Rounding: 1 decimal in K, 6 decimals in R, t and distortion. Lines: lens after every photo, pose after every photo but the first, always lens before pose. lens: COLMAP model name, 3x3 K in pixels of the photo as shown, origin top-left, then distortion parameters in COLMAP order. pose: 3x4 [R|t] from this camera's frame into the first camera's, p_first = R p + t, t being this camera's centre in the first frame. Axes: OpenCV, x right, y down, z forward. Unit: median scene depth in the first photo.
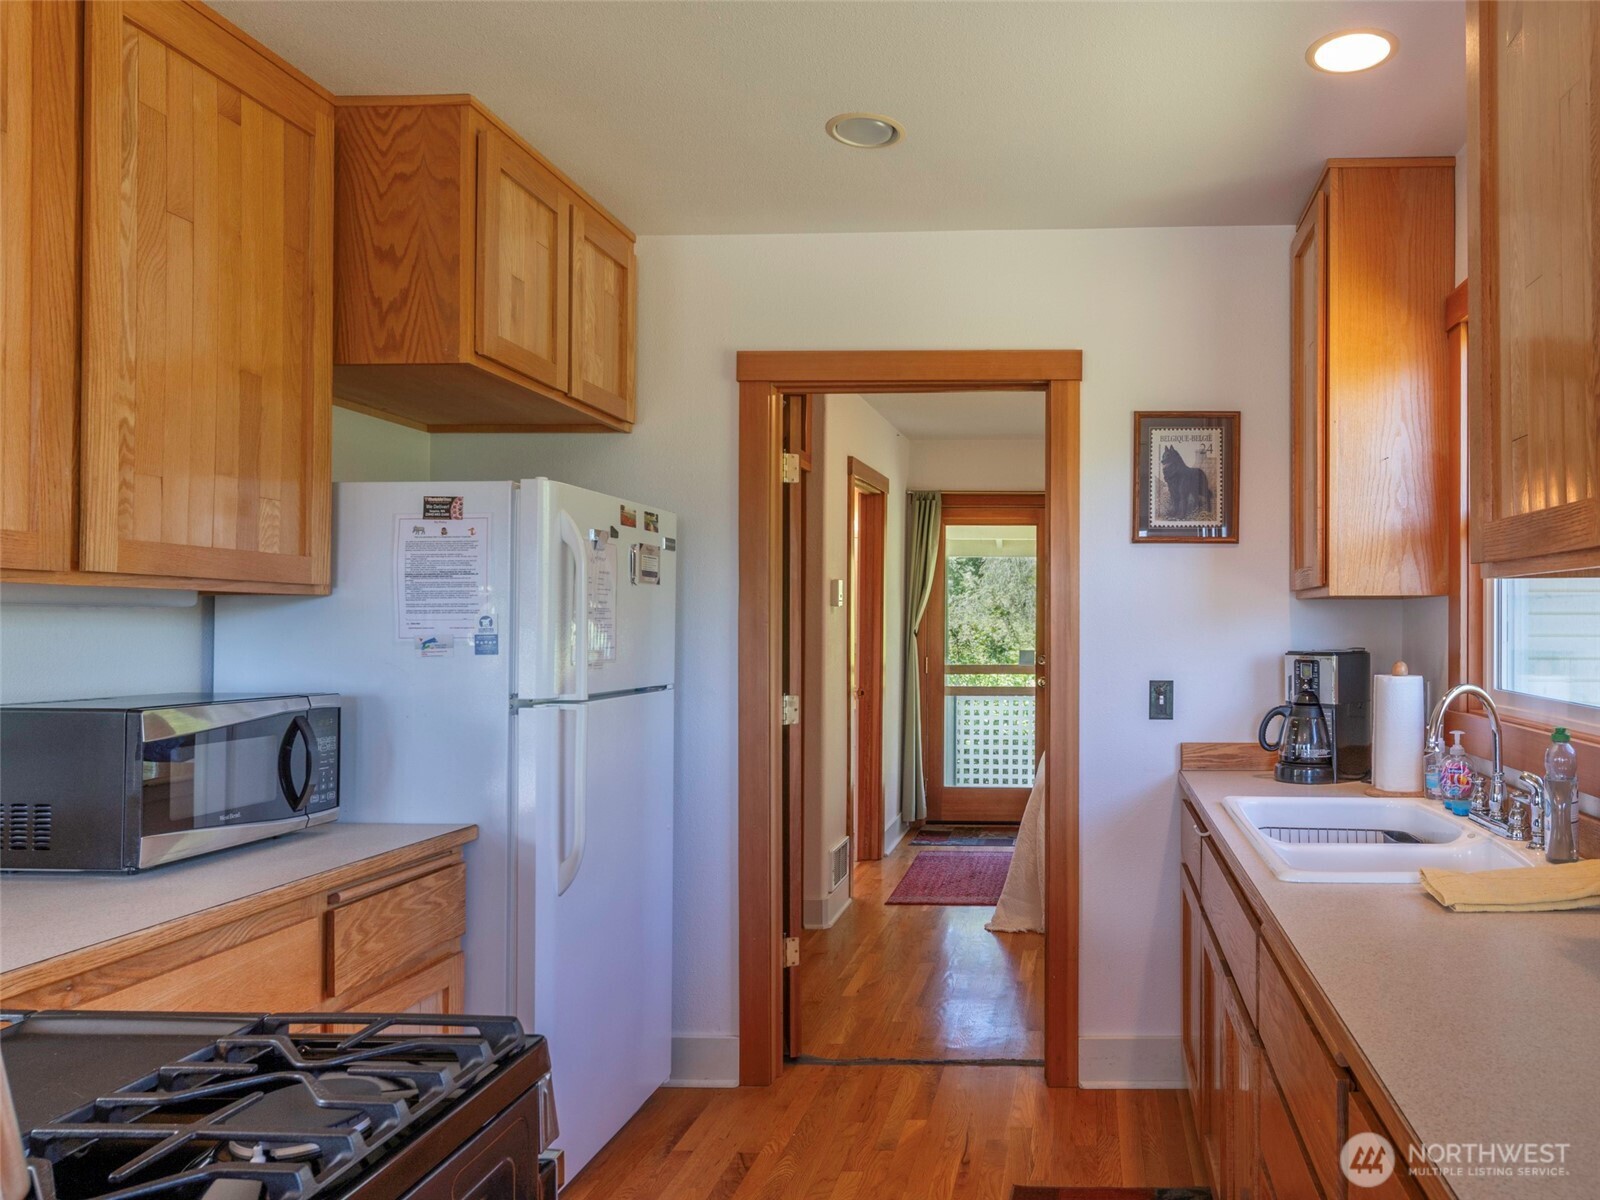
lens RADIAL K [[806.9, 0, 800.3], [0, 806.9, 609.0], [0, 0, 1]] dist [0.000976, 0.000087]
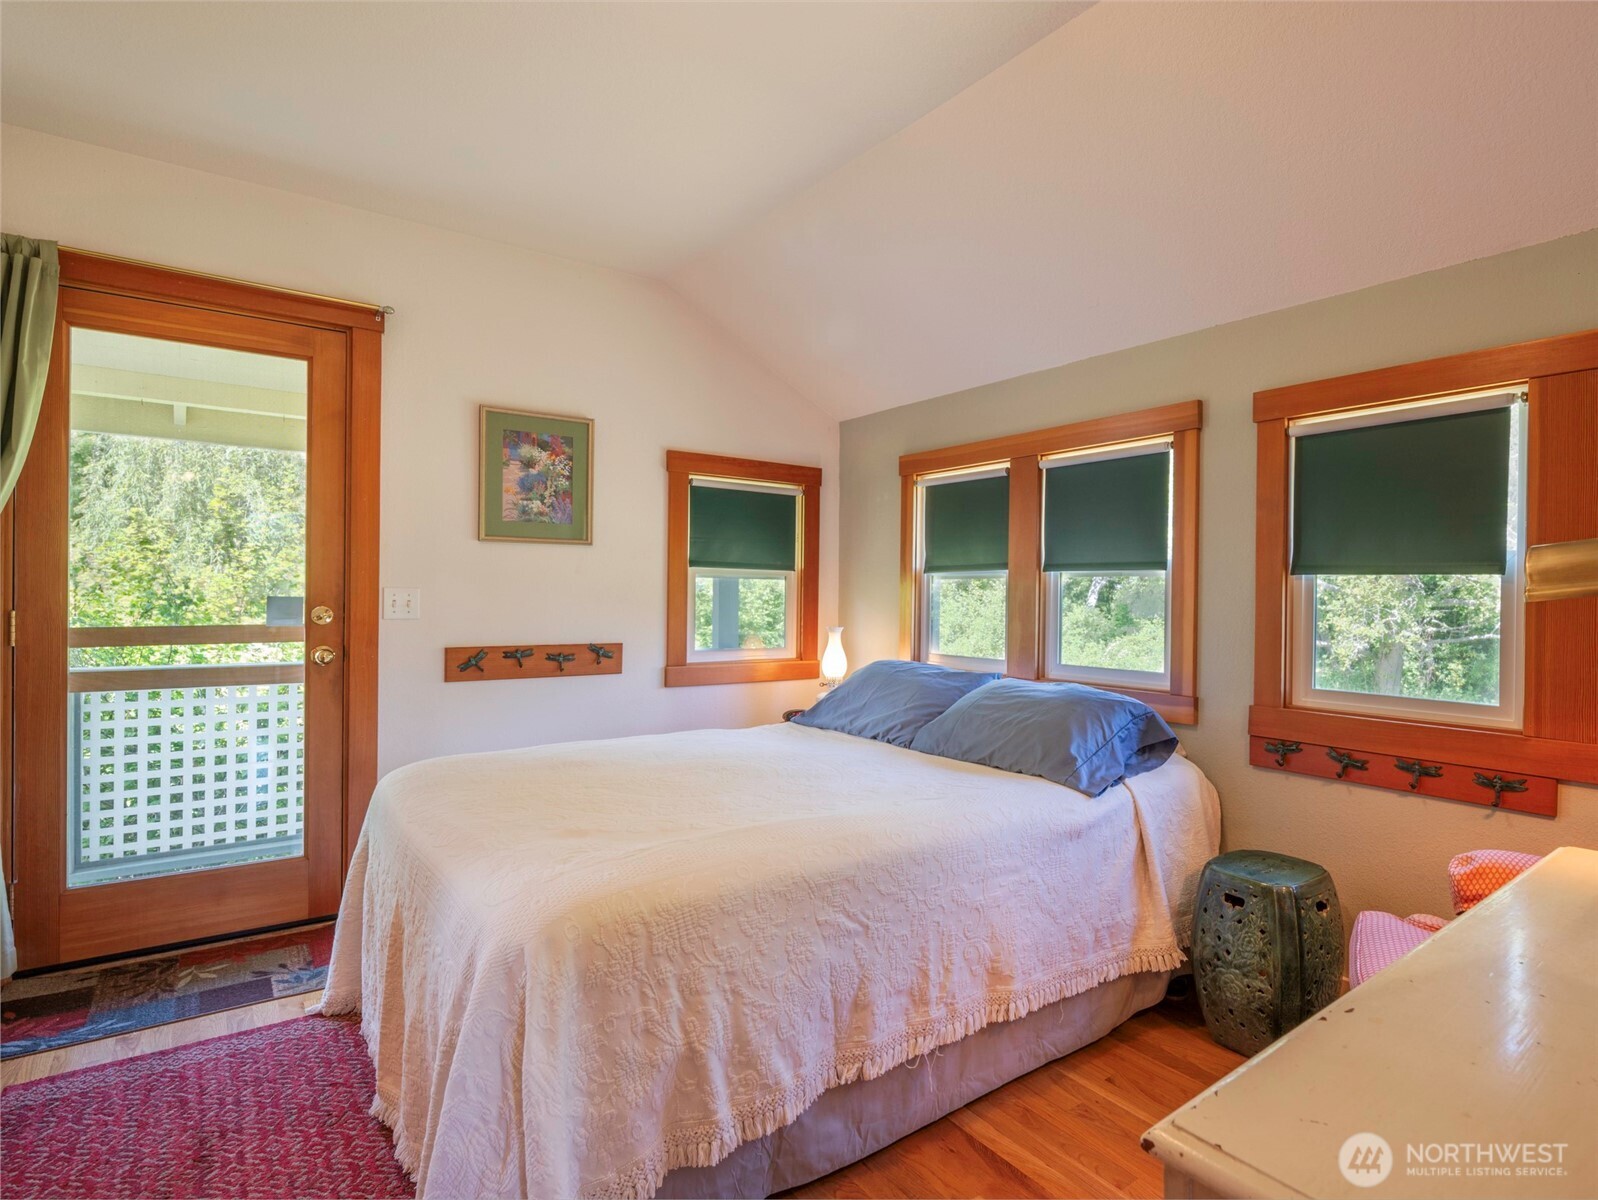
lens RADIAL K [[805.9, 0, 799.3], [0, 805.9, 609.0], [0, 0, 1]] dist [0.000976, 0.000087]
pose [[0.584553, -0.008903, 0.811307, 0.054418], [-0.028080, 0.999119, 0.031196, 0.036438], [-0.810869, -0.041017, 0.583788, 0.437505]]
